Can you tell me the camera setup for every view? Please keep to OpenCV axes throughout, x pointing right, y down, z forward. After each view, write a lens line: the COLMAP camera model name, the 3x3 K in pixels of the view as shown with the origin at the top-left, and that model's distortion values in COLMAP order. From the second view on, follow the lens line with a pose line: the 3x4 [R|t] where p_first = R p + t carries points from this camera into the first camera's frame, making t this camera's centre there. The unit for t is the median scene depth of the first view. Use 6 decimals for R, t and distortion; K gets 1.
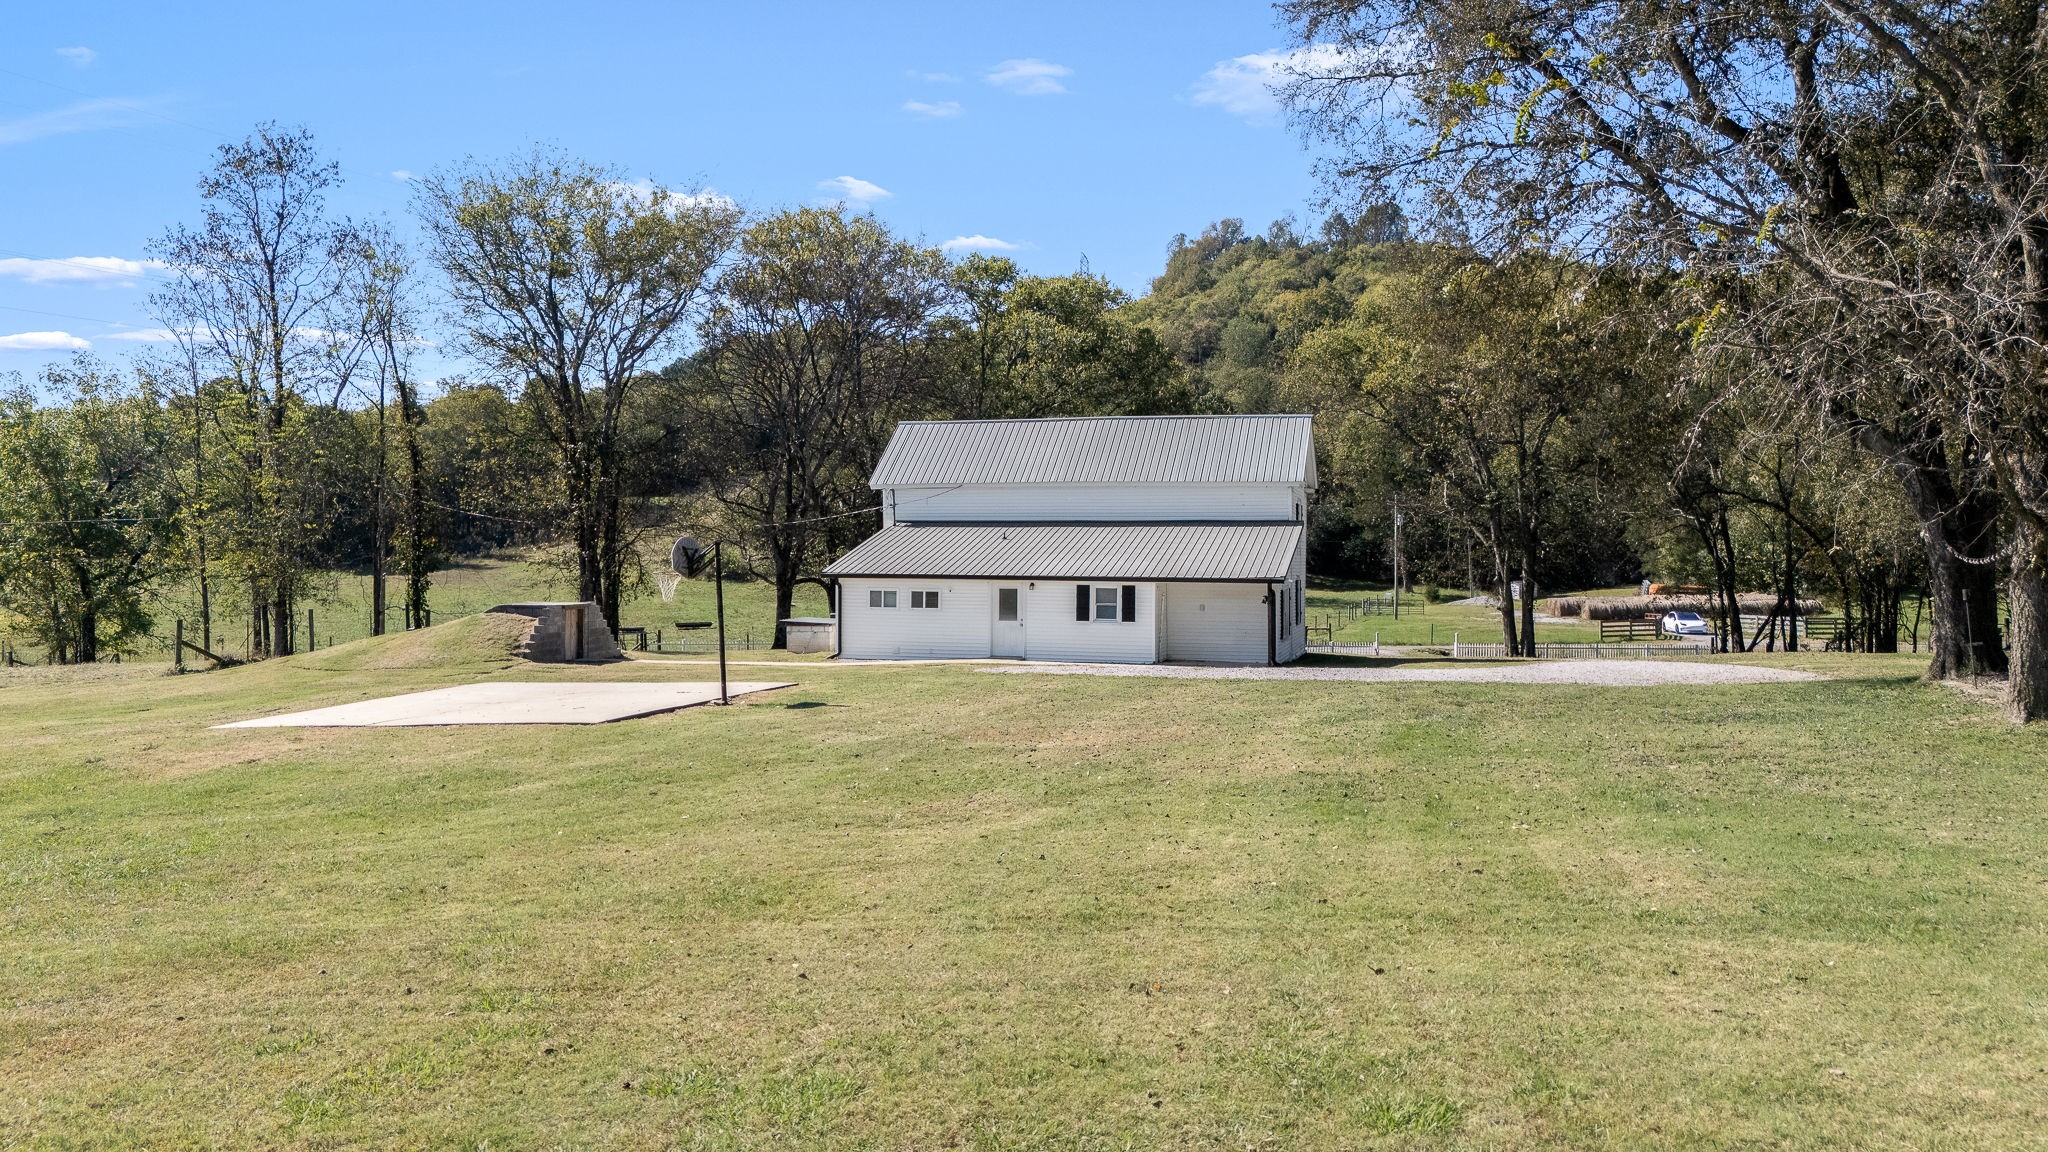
lens RADIAL K [[1538.0, 0, 1023.3], [0, 1538.0, 575.4], [0, 0, 1]] dist [0.000839, 0.003638]
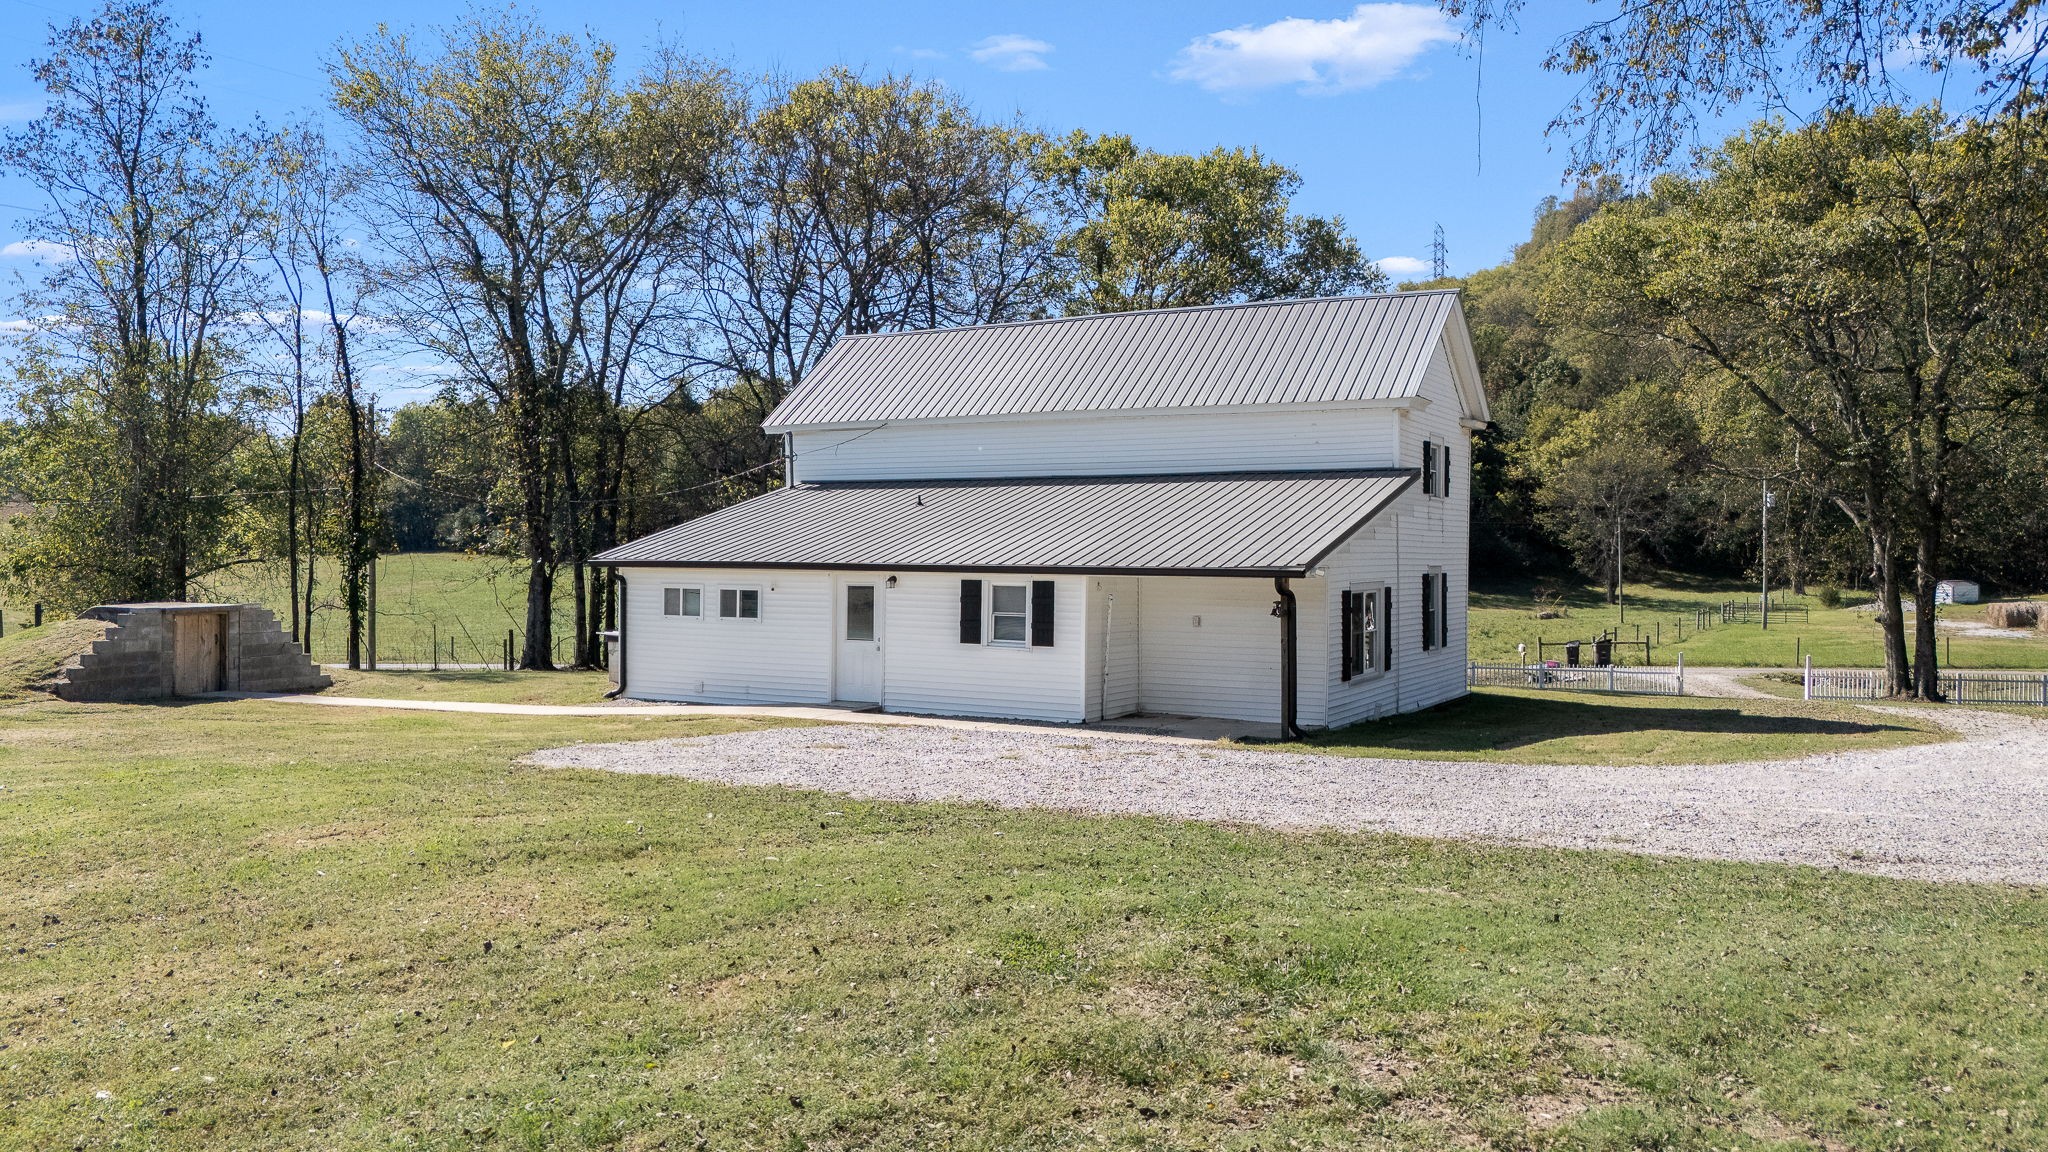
lens RADIAL K [[1538.0, 0, 1019.0], [0, 1538.0, 563.1], [0, 0, 1]] dist [0.000839, 0.003638]
pose [[0.969824, 0.001511, -0.243801, 0.186895], [-0.003021, 0.999978, -0.005822, 0.003080], [0.243787, 0.006383, 0.969808, 0.437404]]
